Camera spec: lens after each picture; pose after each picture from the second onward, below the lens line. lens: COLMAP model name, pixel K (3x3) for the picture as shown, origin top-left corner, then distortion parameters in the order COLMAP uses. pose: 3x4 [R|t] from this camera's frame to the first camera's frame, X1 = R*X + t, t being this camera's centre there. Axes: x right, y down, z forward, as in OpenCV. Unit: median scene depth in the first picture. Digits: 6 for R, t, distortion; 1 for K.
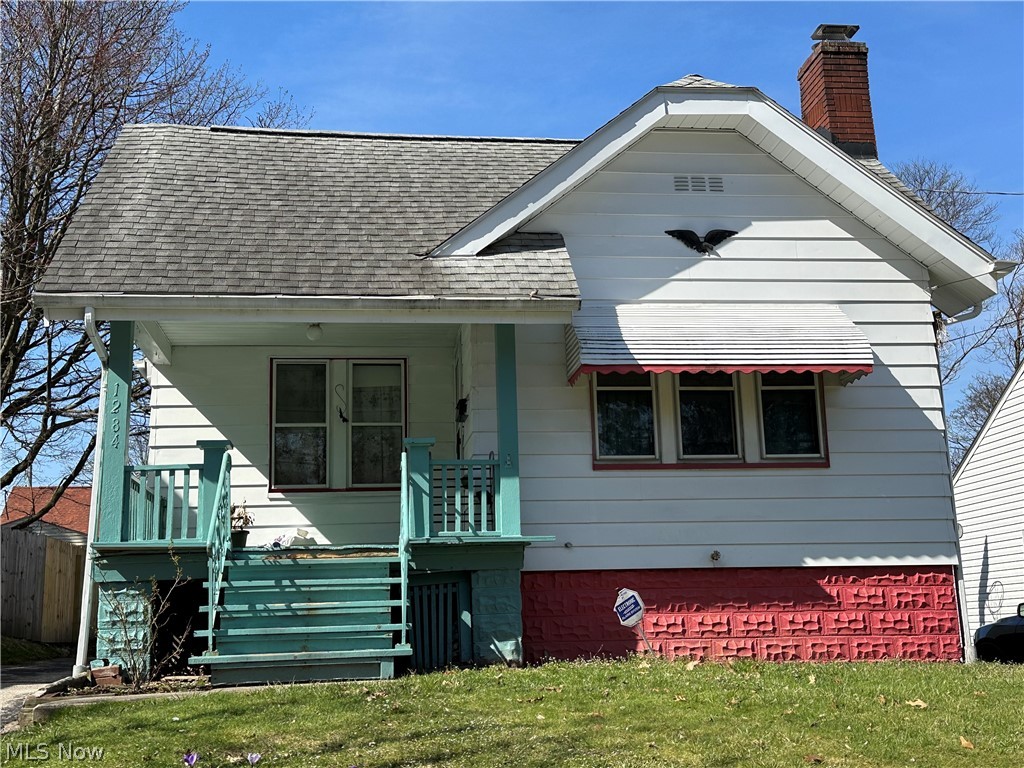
lens RADIAL K [[1238.7, 0, 512.0], [0, 1238.7, 384.0], [0, 0, 1]] dist [0.024763, 0.022128]
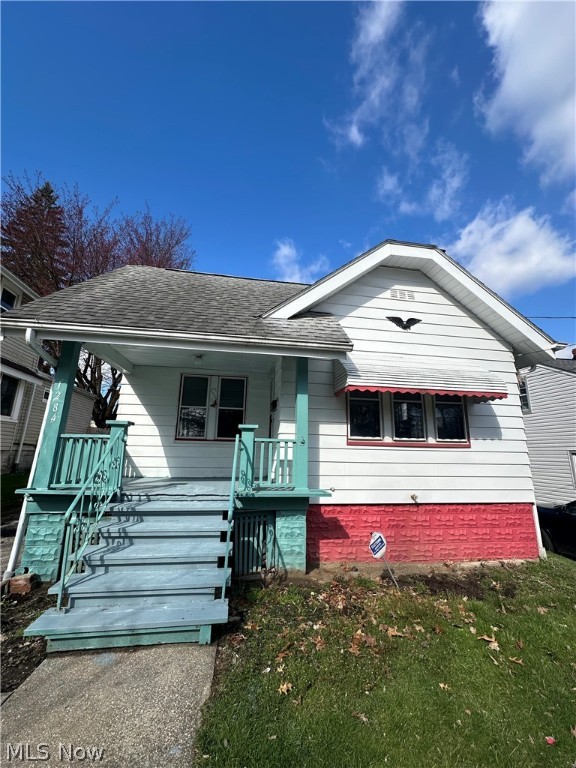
lens RADIAL K [[305.8, 0, 288.0], [0, 305.8, 384.0], [0, 0, 1]] dist [-0.002003, 0.000255]
pose [[0.998337, 0.053310, 0.021955, -0.032058], [-0.052996, 0.998487, -0.014680, -0.006417], [-0.022704, 0.013492, 0.999651, 0.554713]]
